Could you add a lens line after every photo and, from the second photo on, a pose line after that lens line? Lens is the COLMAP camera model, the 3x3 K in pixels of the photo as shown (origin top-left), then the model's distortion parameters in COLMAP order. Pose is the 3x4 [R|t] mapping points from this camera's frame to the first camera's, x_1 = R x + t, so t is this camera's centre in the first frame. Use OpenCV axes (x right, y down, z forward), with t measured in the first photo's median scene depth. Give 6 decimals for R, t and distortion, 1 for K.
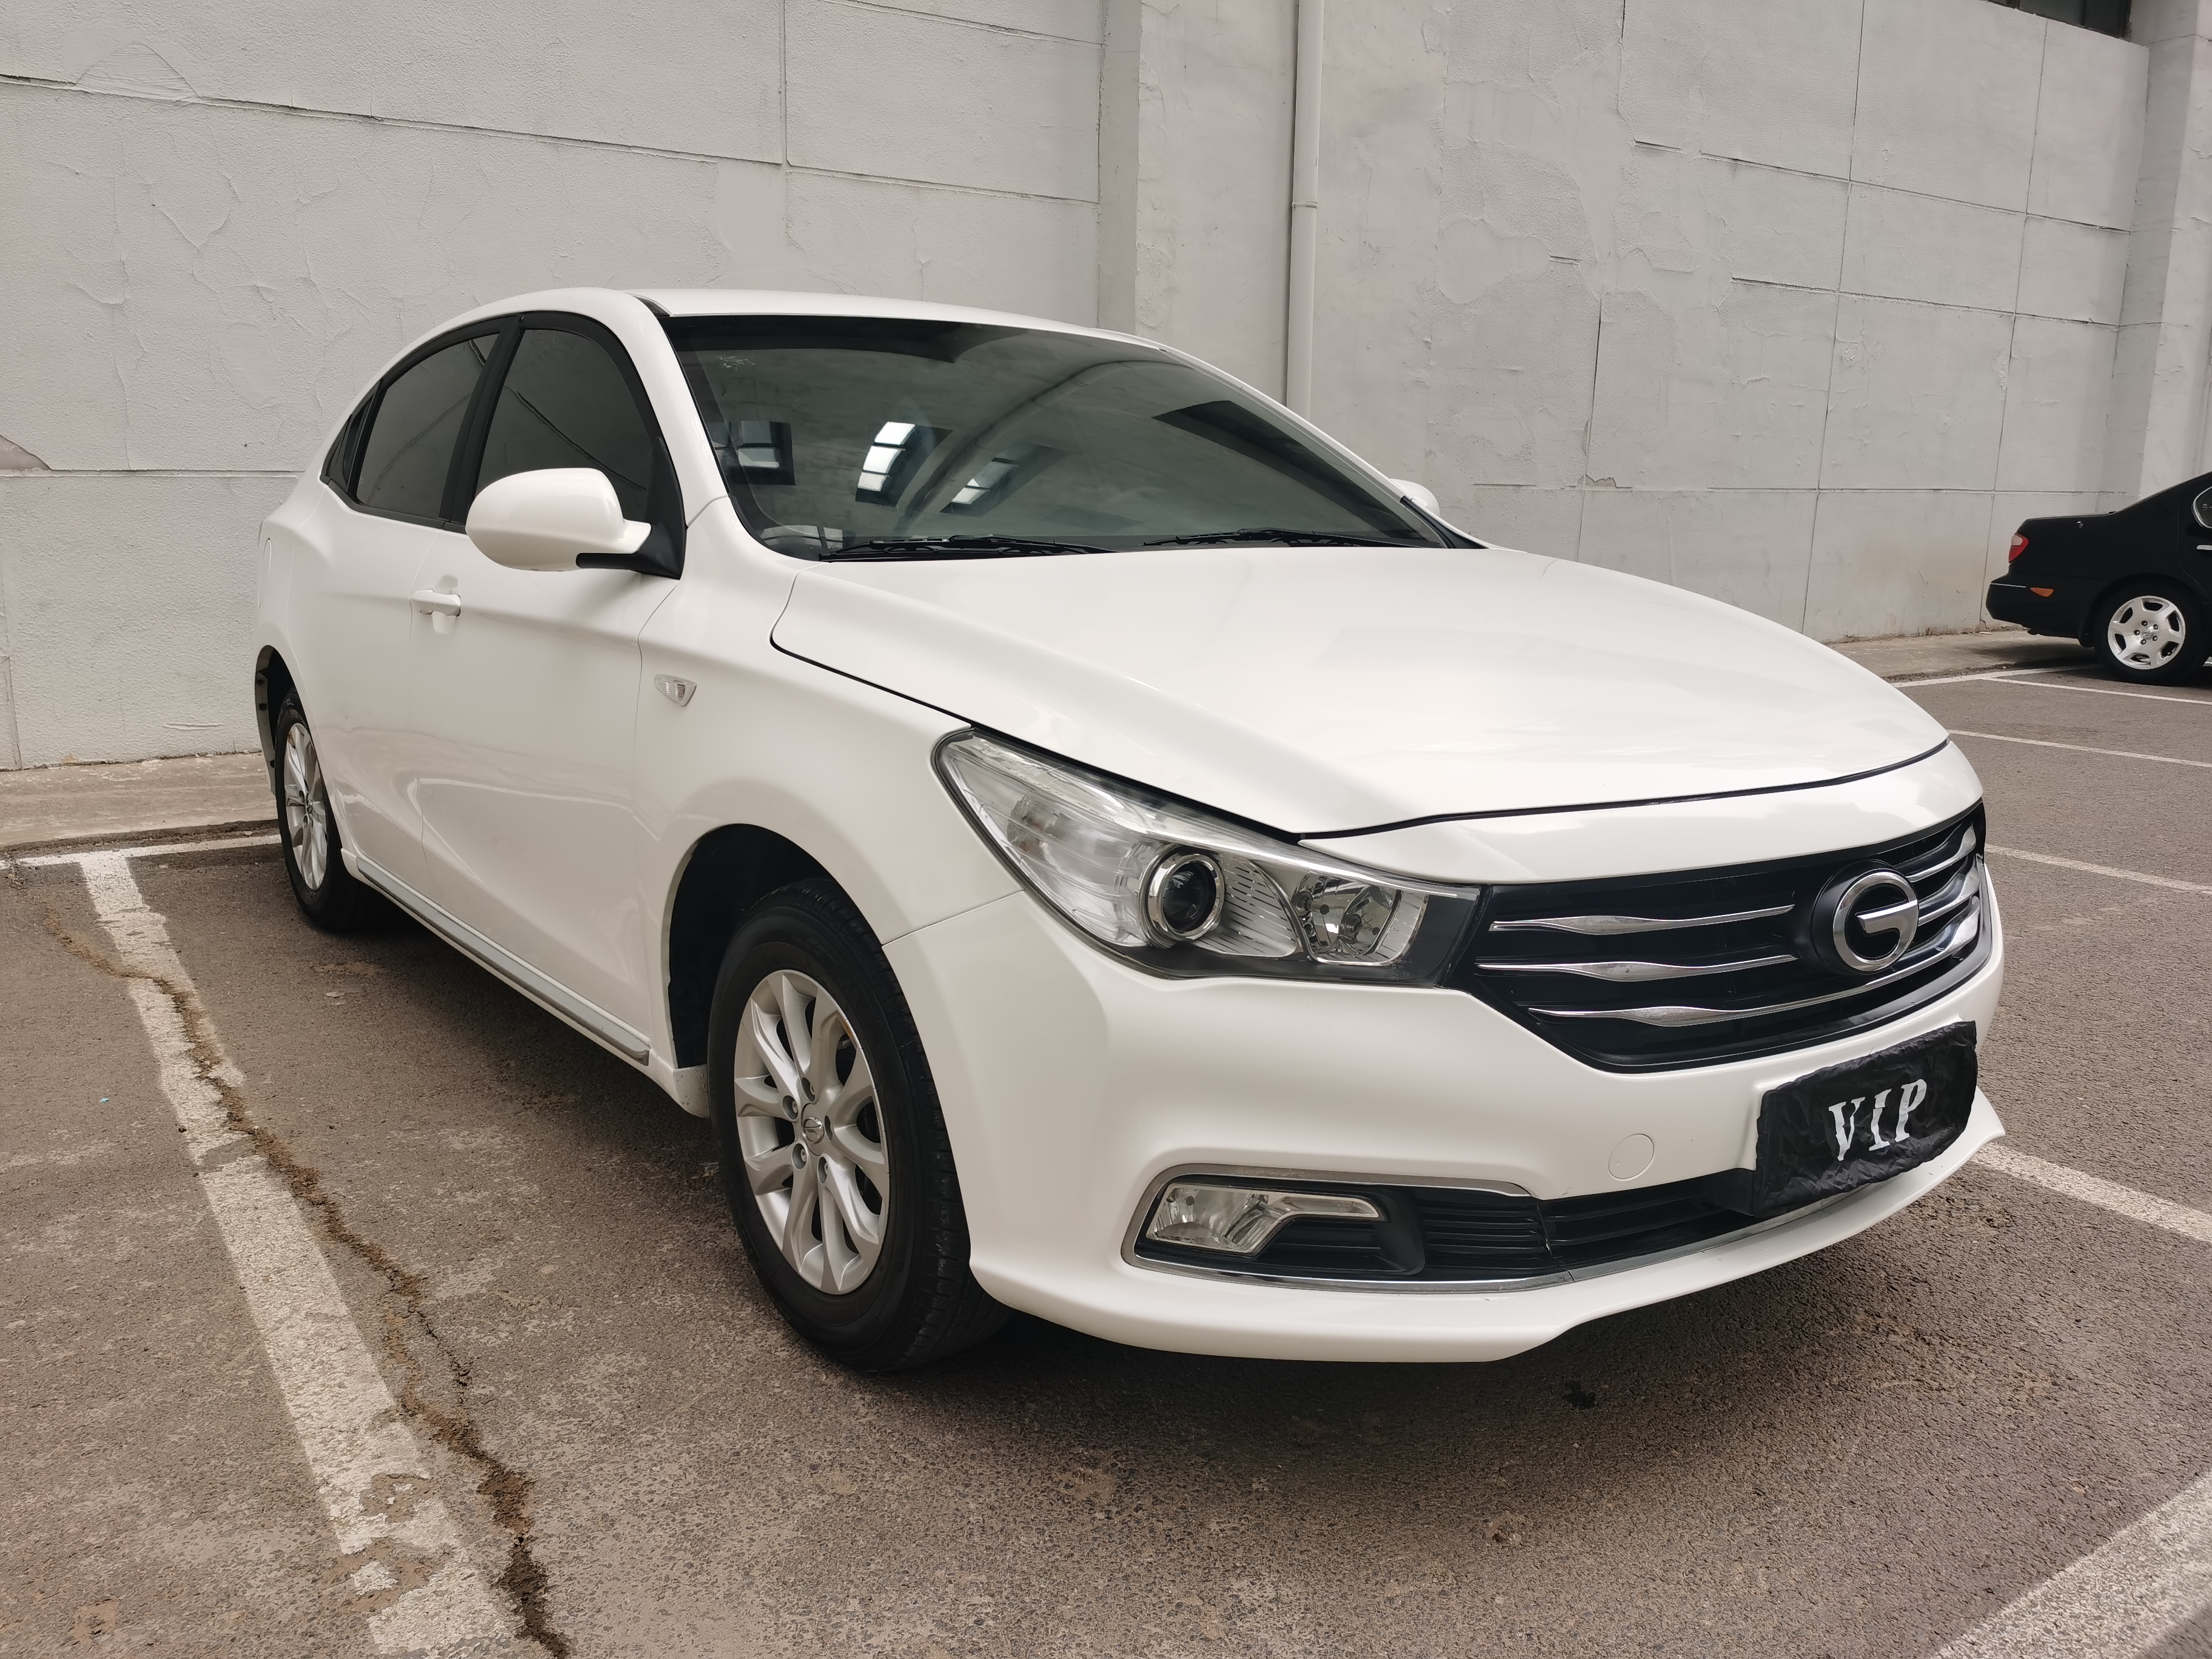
lens RADIAL K [[1810.5, 0, 1167.6], [0, 1810.5, 851.5], [0, 0, 1]] dist [0.034274, -0.039383]
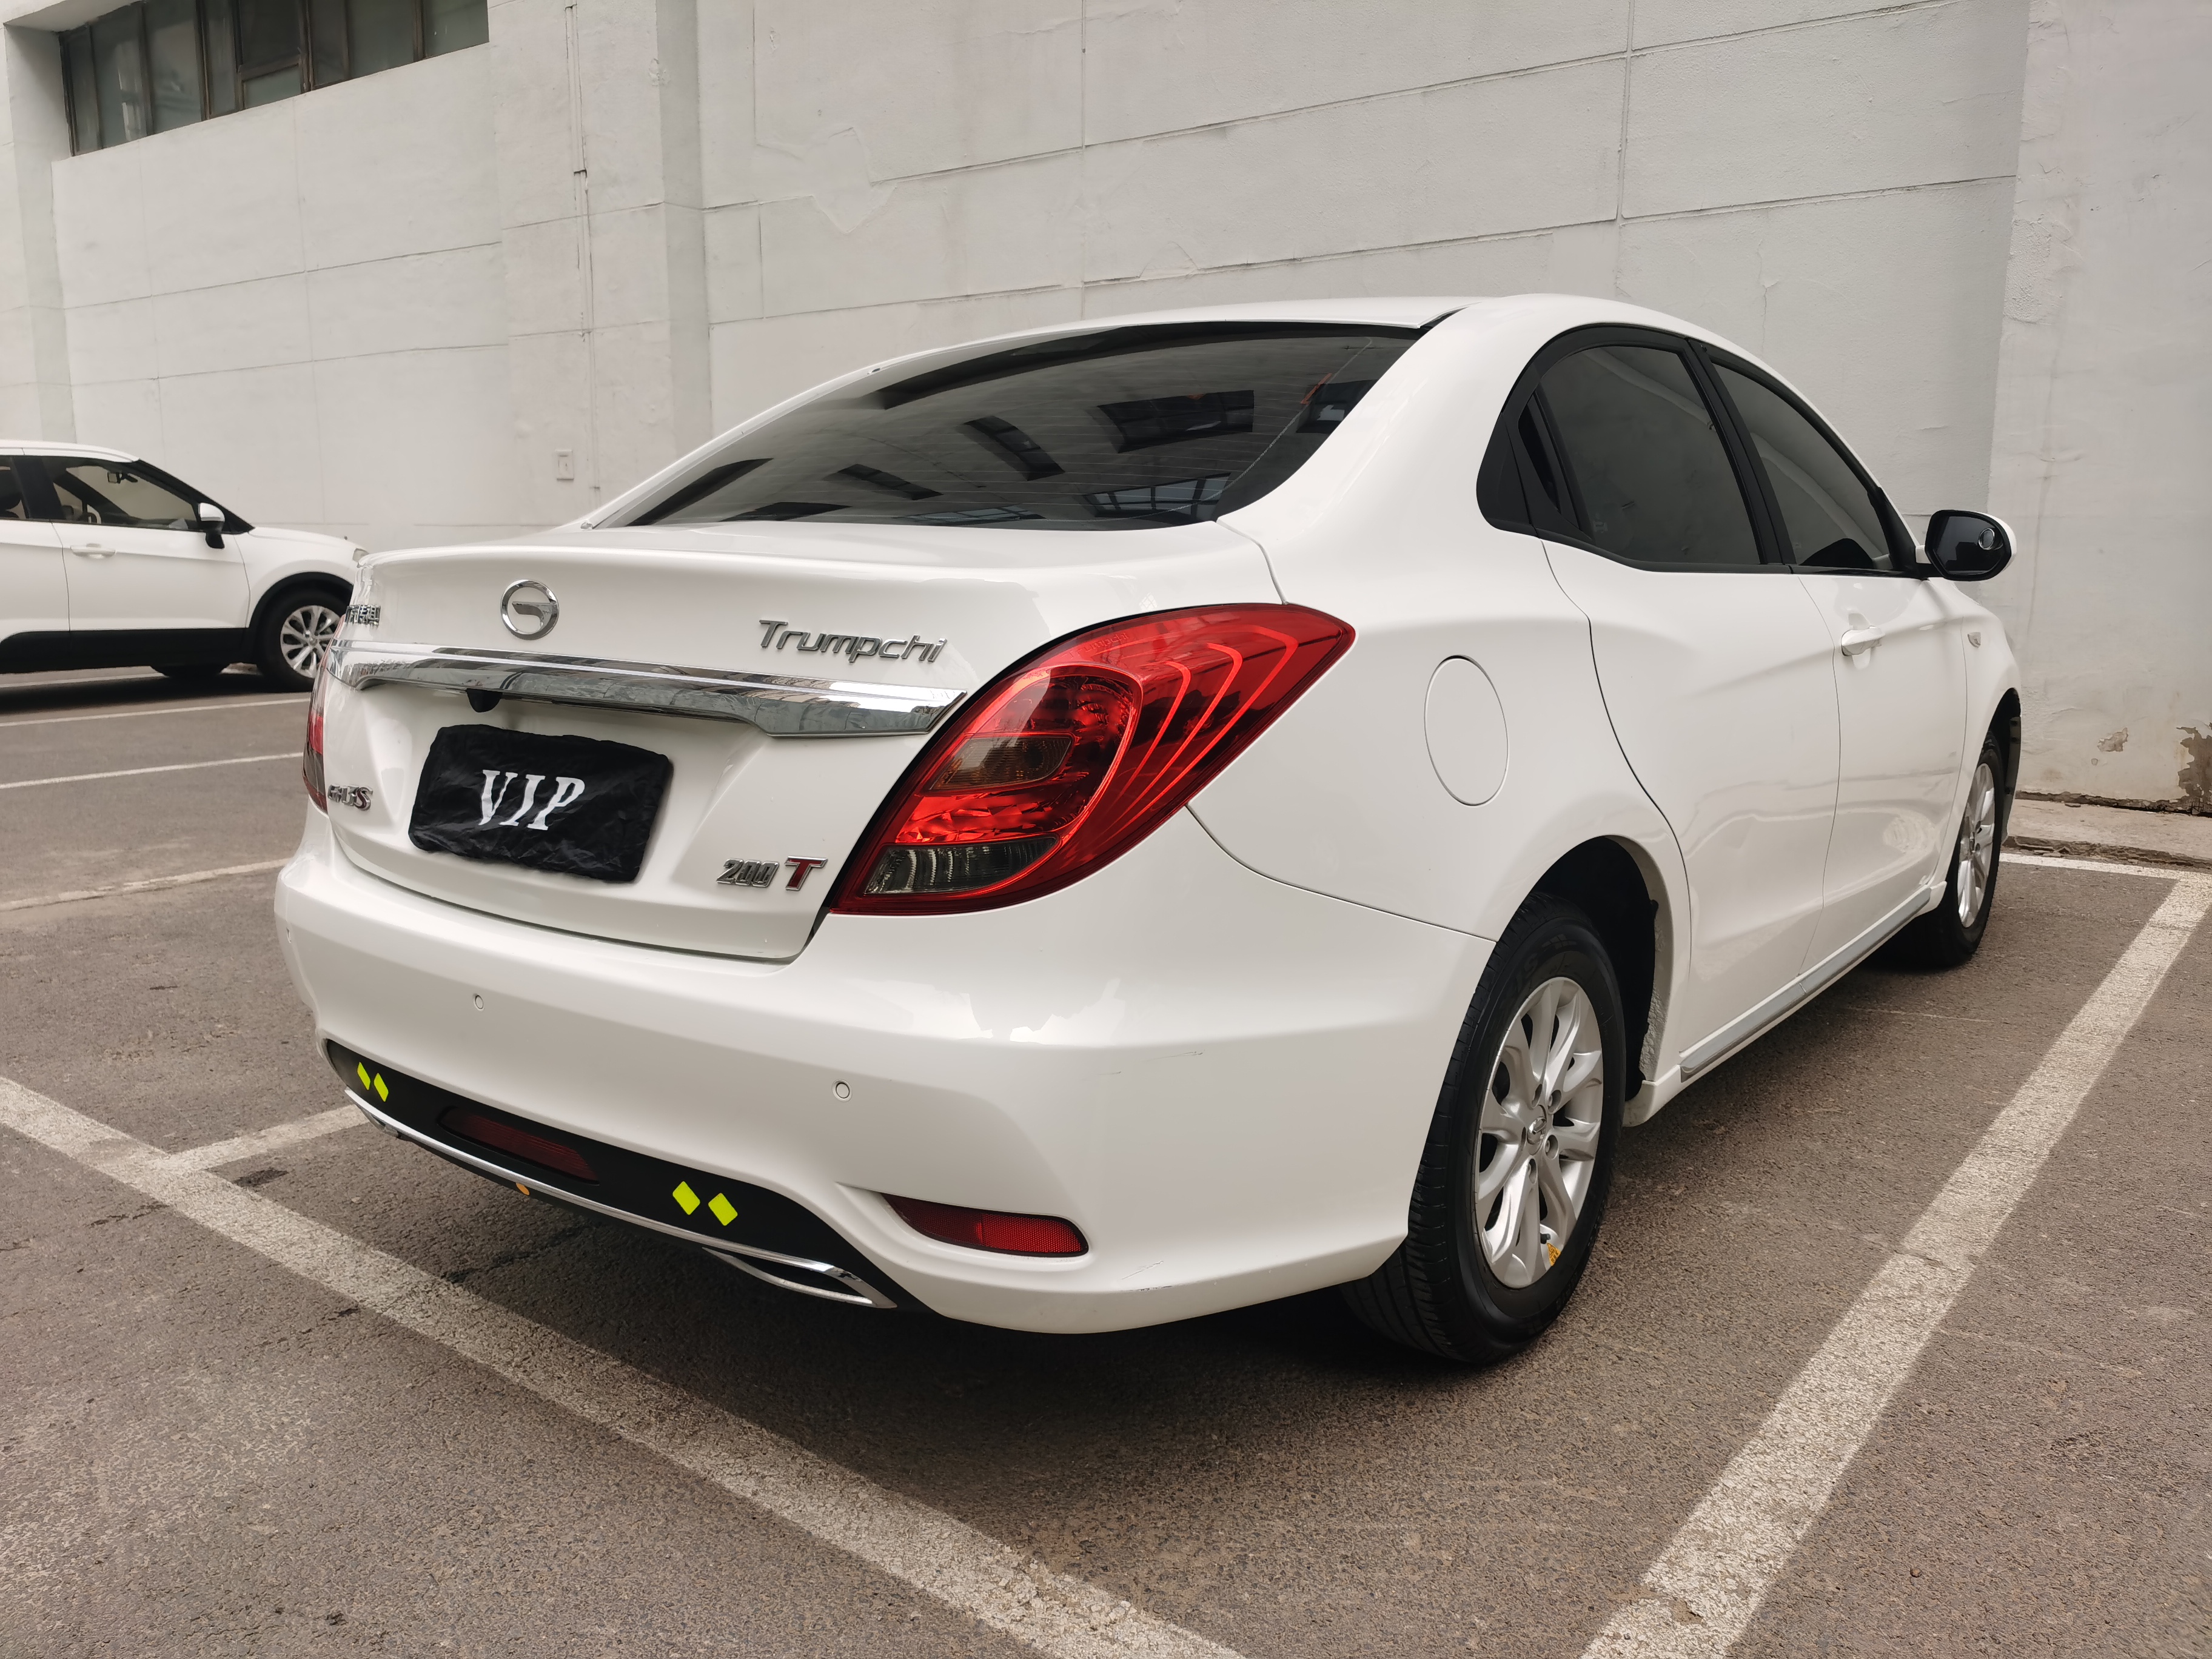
lens RADIAL K [[1703.9, 0, 1098.6], [0, 1703.9, 830.5], [0, 0, 1]] dist [0.055135, -0.075756]
pose [[0.285423, 0.151559, -0.946342, 0.493702], [-0.193803, 0.976145, 0.097880, -0.055420], [0.938602, 0.155467, 0.307986, 0.343364]]
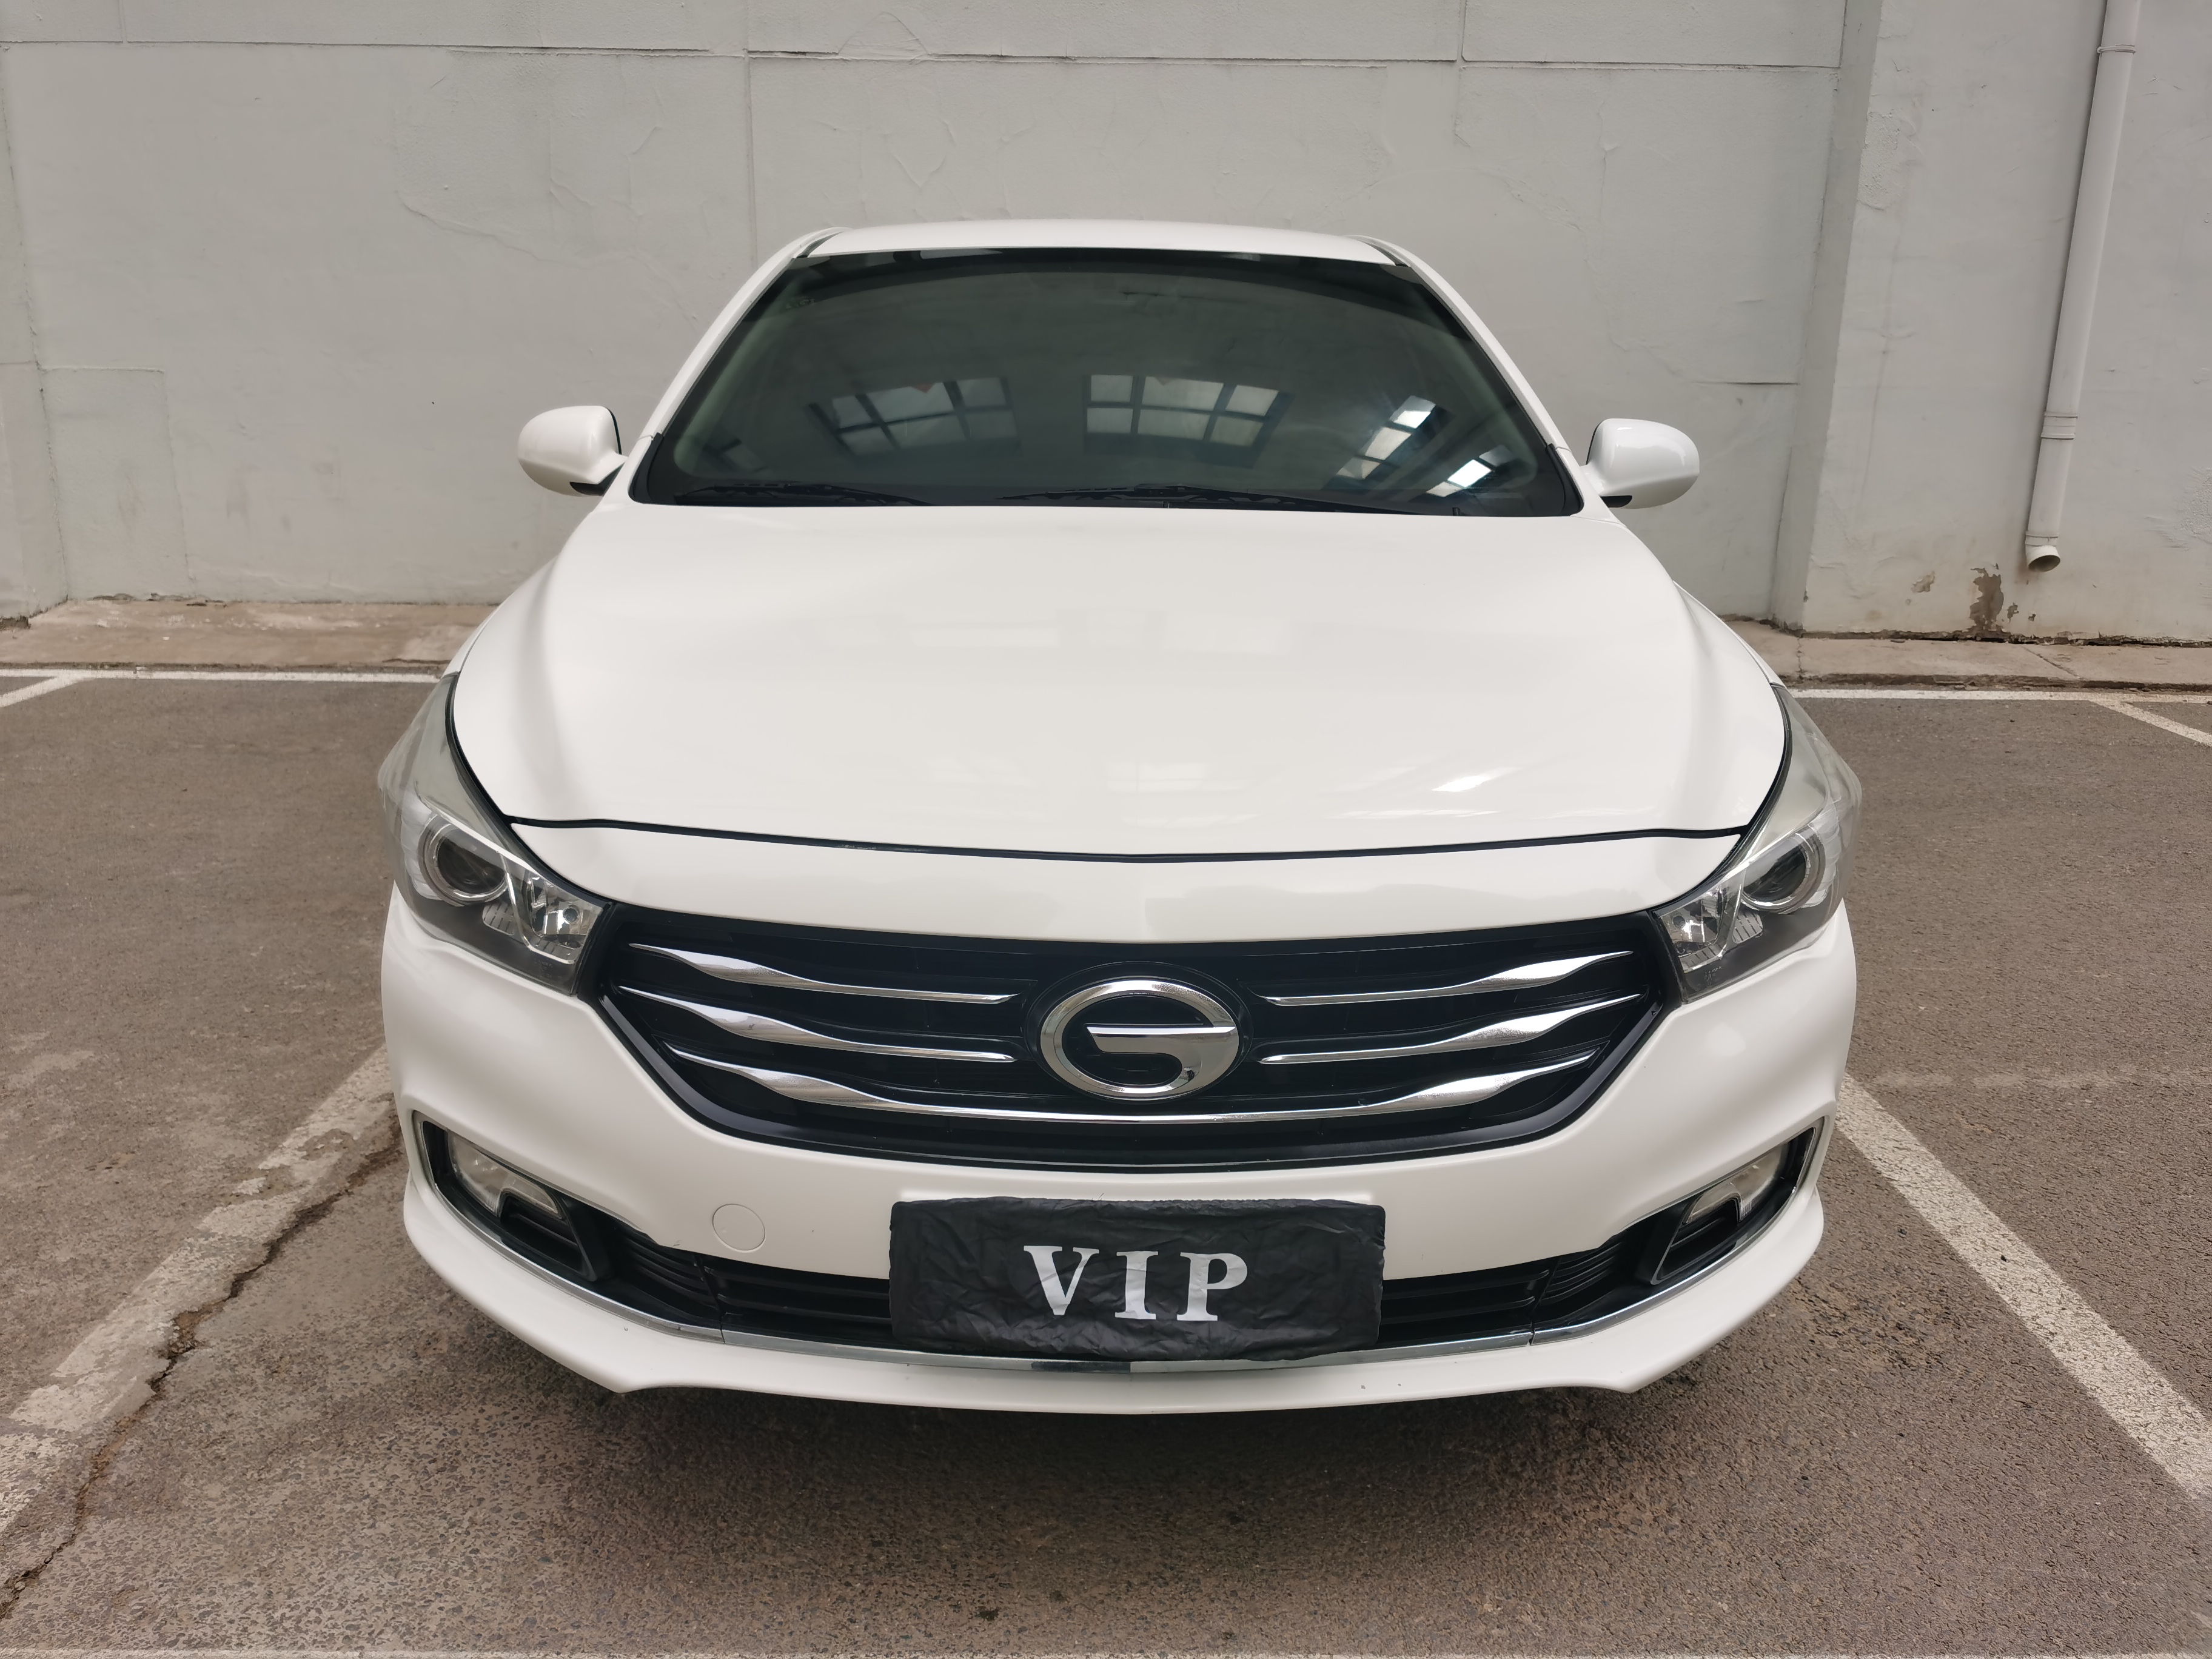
lens RADIAL K [[1703.9, 0, 1054.9], [0, 1703.9, 845.1], [0, 0, 1]] dist [0.055135, -0.075756]
pose [[0.811104, 0.164521, -0.561288, 0.149285], [-0.123206, 0.986152, 0.111012, -0.024254], [0.571779, -0.020889, 0.820142, 0.070933]]
